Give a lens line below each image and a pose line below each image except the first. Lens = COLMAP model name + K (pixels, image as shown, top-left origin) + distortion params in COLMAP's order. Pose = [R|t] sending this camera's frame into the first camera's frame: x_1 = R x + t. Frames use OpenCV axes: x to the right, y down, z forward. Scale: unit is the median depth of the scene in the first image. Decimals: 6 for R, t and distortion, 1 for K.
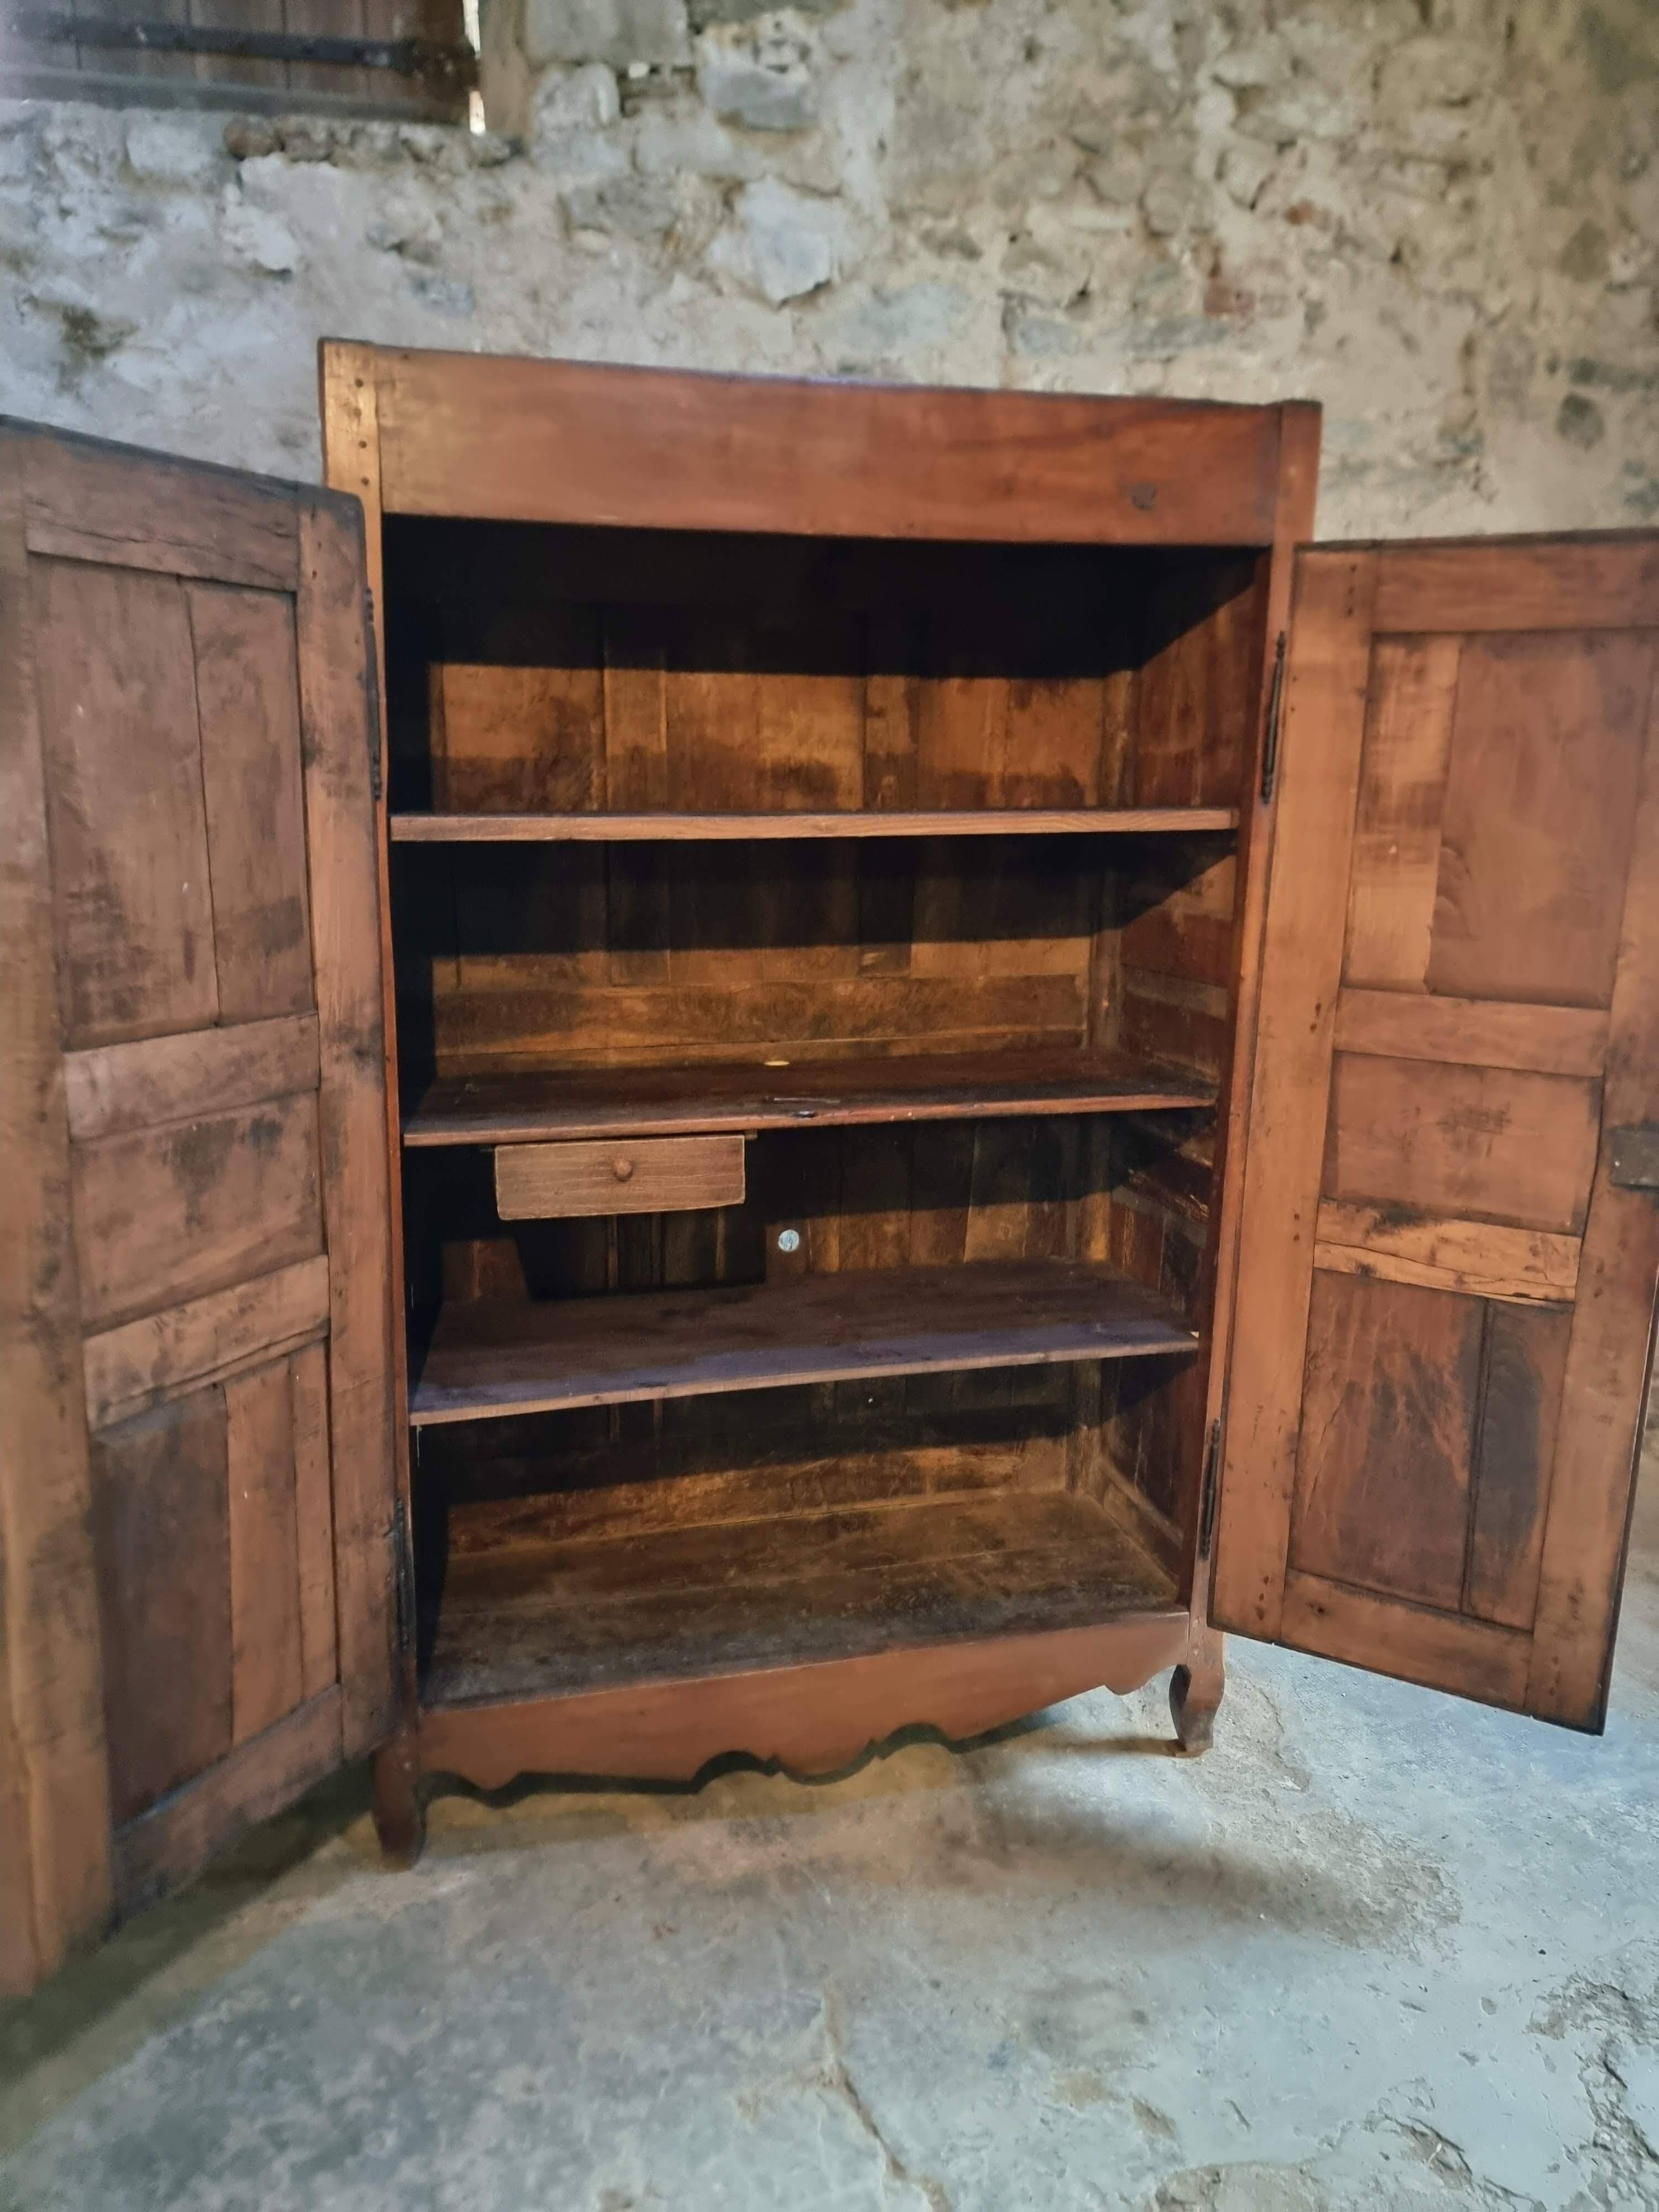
lens RADIAL K [[1503.1, 0, 800.2], [0, 1503.1, 1095.1], [0, 0, 1]] dist [0.067194, -0.064630]
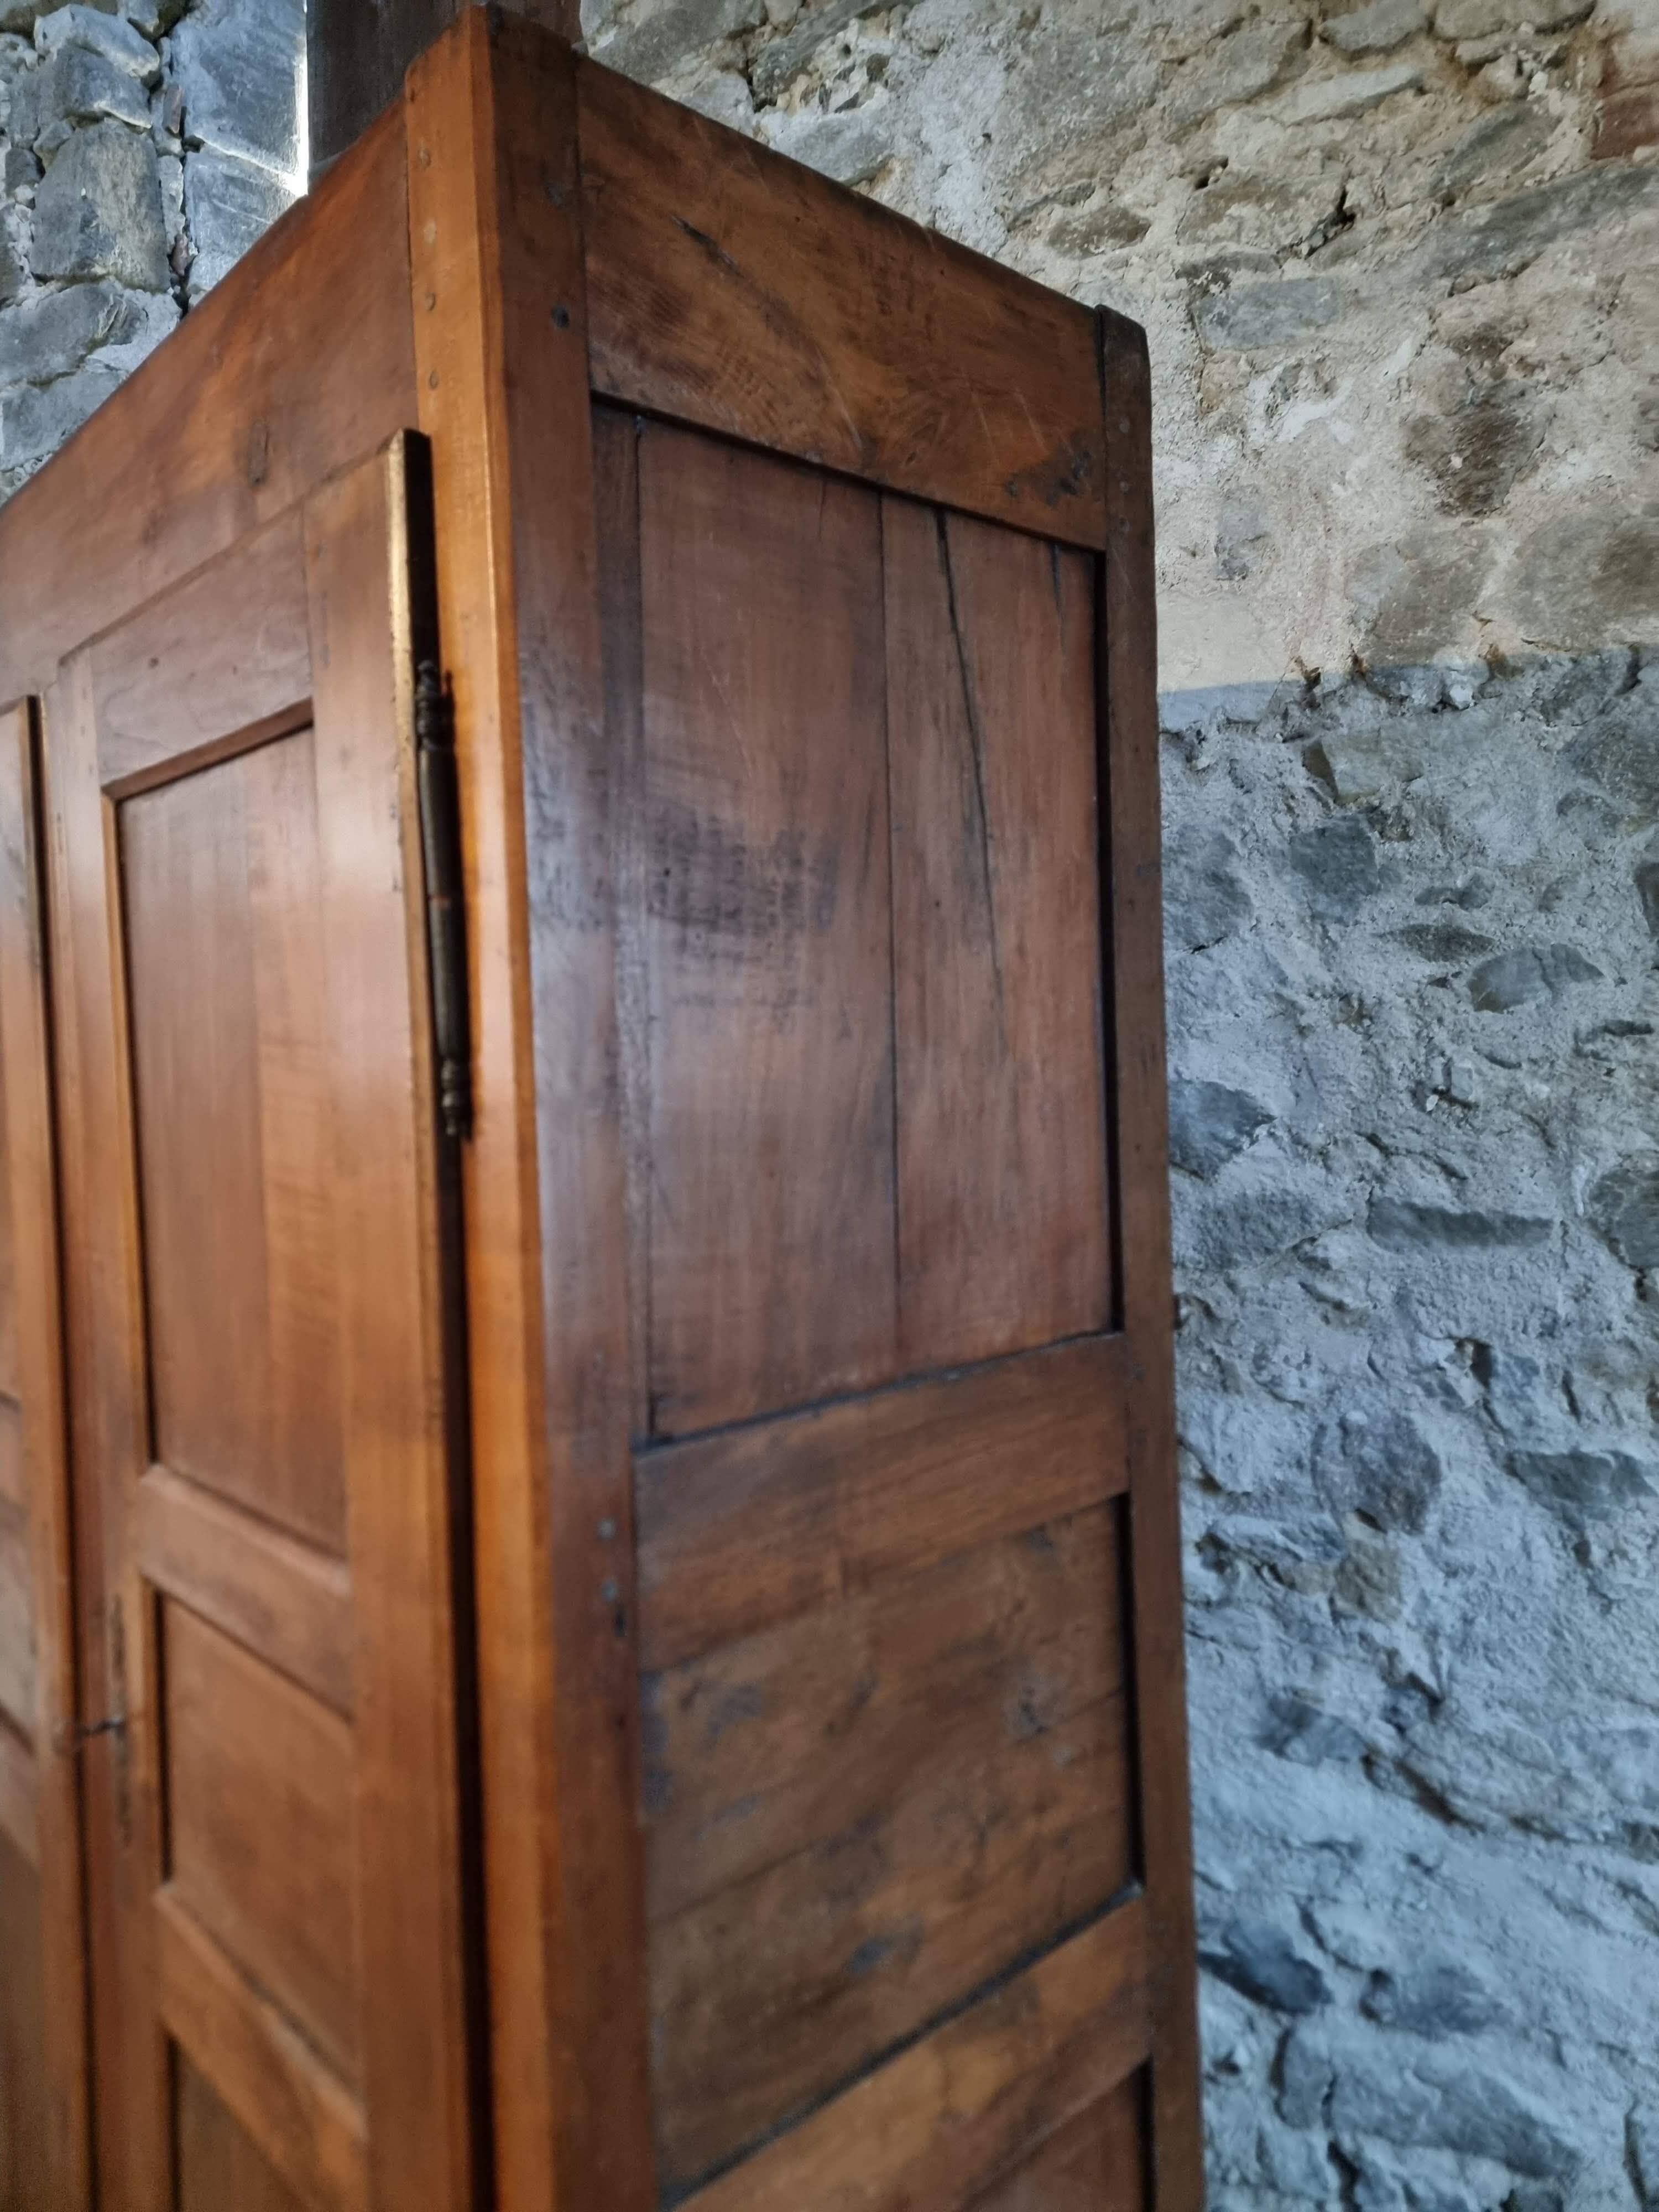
lens RADIAL K [[1510.5, 0, 838.5], [0, 1510.5, 1100.0], [0, 0, 1]] dist [0.098212, -0.089859]
pose [[0.730333, -0.013910, -0.682949, 0.499119], [-0.105713, 0.985446, -0.133118, -0.112356], [0.674862, 0.169418, 0.718234, 0.573676]]
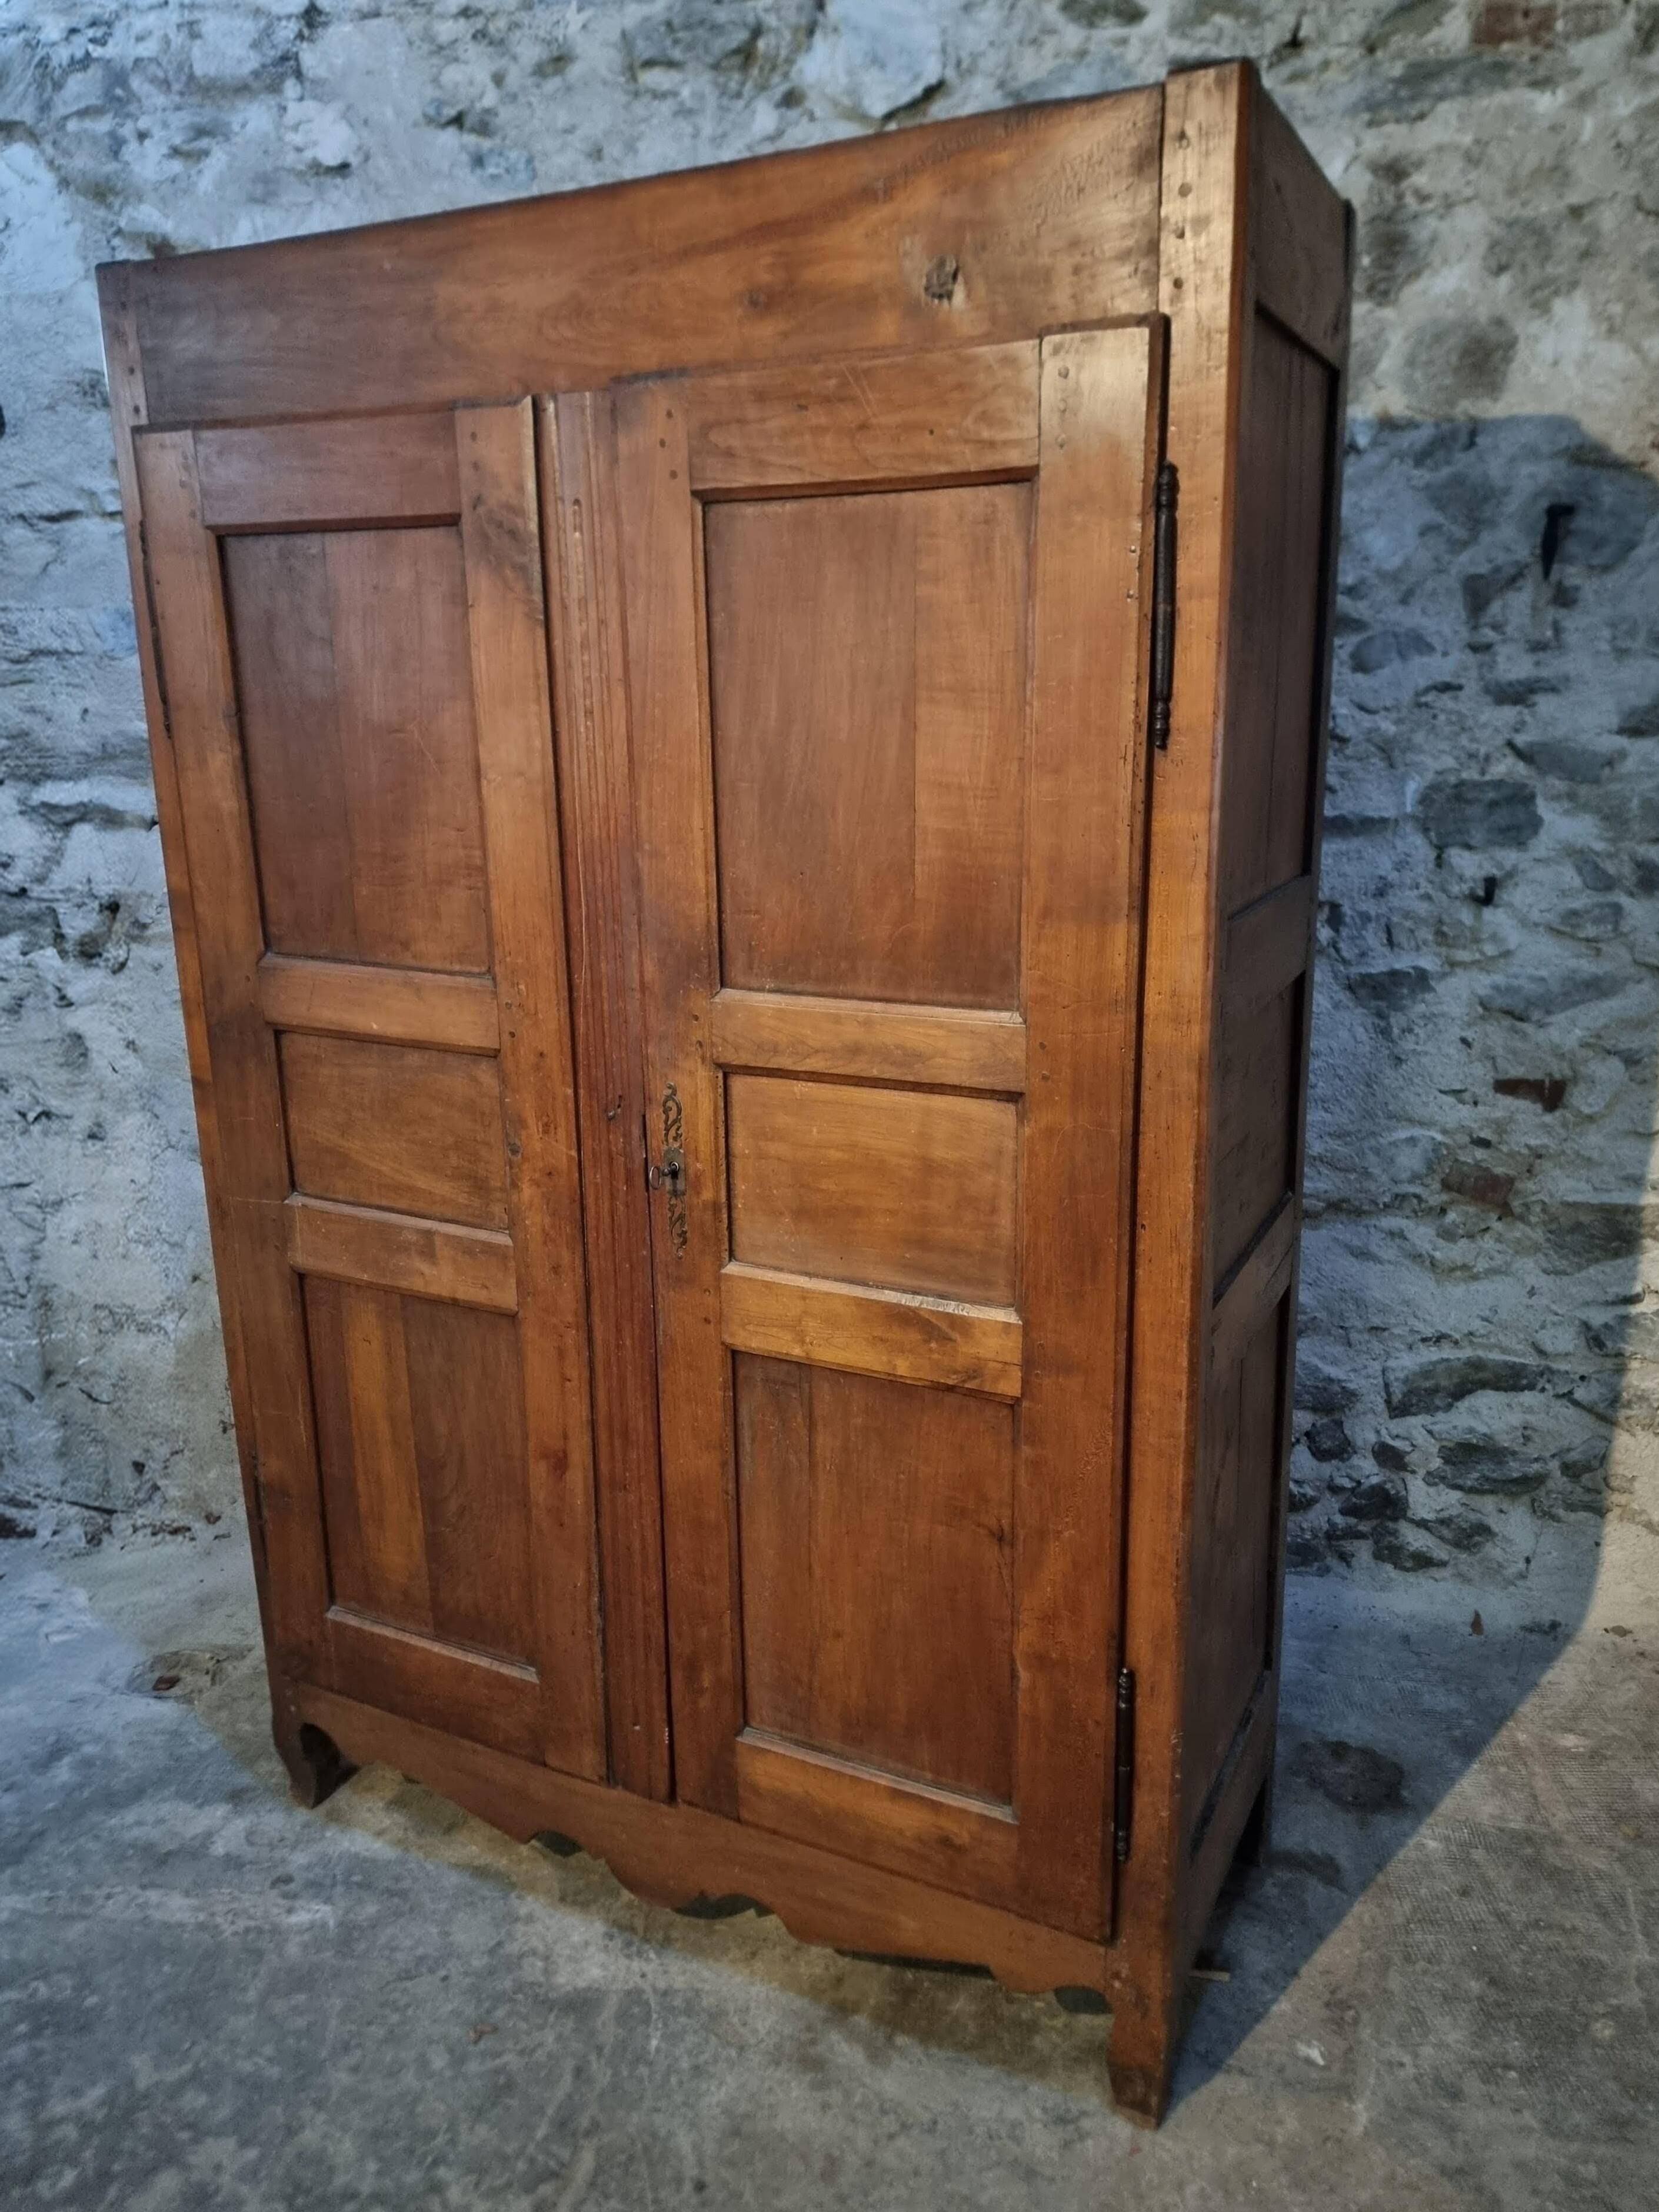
lens RADIAL K [[1608.1, 0, 865.4], [0, 1608.1, 1092.3], [0, 0, 1]] dist [0.067615, -0.064081]
pose [[0.930335, 0.062951, -0.361267, 0.353823], [-0.050490, 0.997762, 0.043839, -0.037067], [0.363219, -0.022544, 0.931431, 0.177207]]
